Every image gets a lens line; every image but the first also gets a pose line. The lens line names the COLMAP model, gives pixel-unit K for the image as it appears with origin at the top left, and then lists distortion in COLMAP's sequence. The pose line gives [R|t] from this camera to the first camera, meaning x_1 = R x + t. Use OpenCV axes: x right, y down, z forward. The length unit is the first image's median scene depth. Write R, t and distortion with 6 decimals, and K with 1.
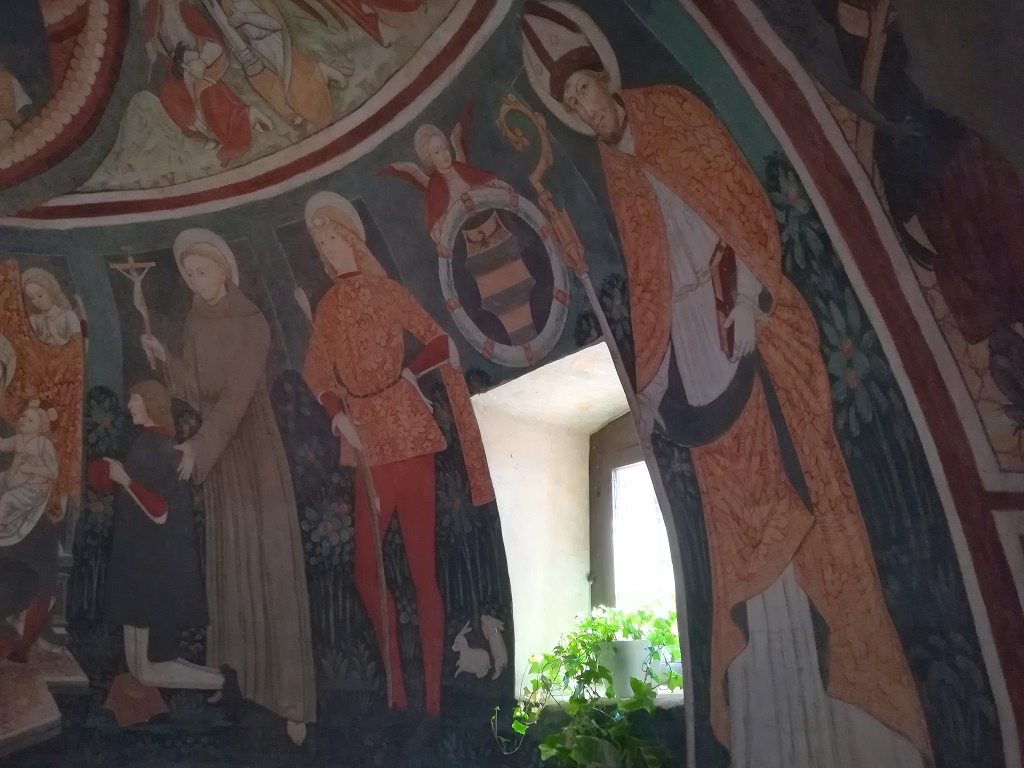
lens RADIAL K [[797.1, 0, 517.0], [0, 797.1, 383.5], [0, 0, 1]] dist [0.068616, -0.102834]
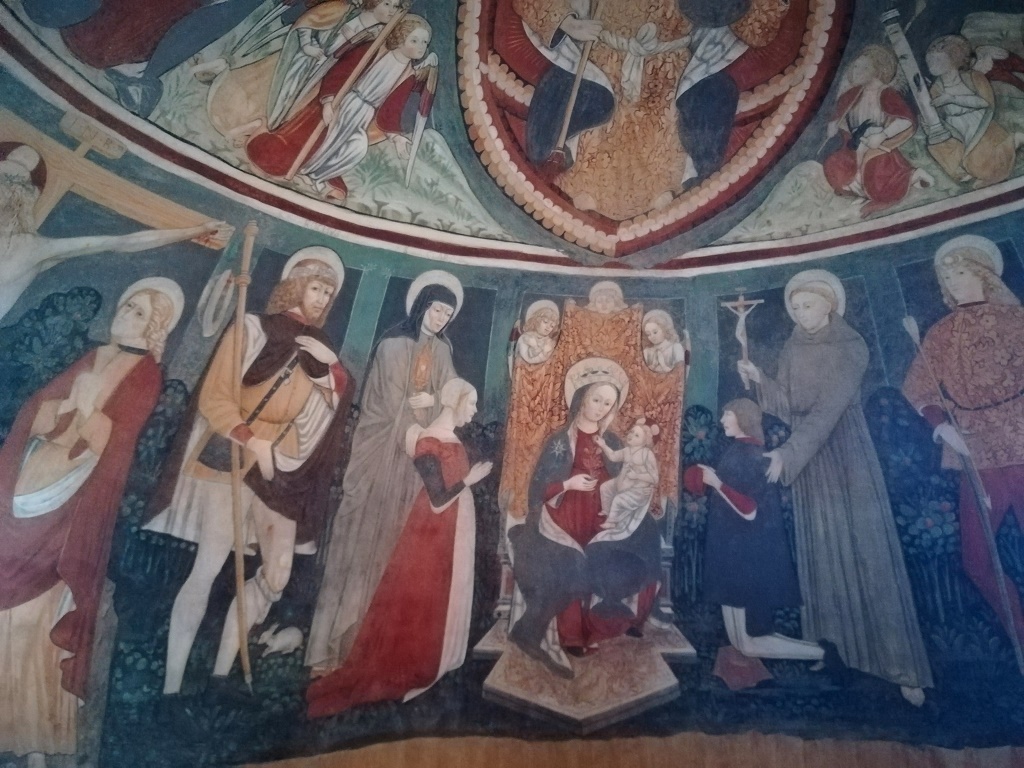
lens RADIAL K [[797.1, 0, 512.5], [0, 797.1, 379.7], [0, 0, 1]] dist [0.068616, -0.102834]
pose [[0.991729, -0.041444, -0.121475, -0.731340], [0.045623, 0.998452, 0.031822, -0.095288], [0.119968, -0.037101, 0.992084, -0.225176]]
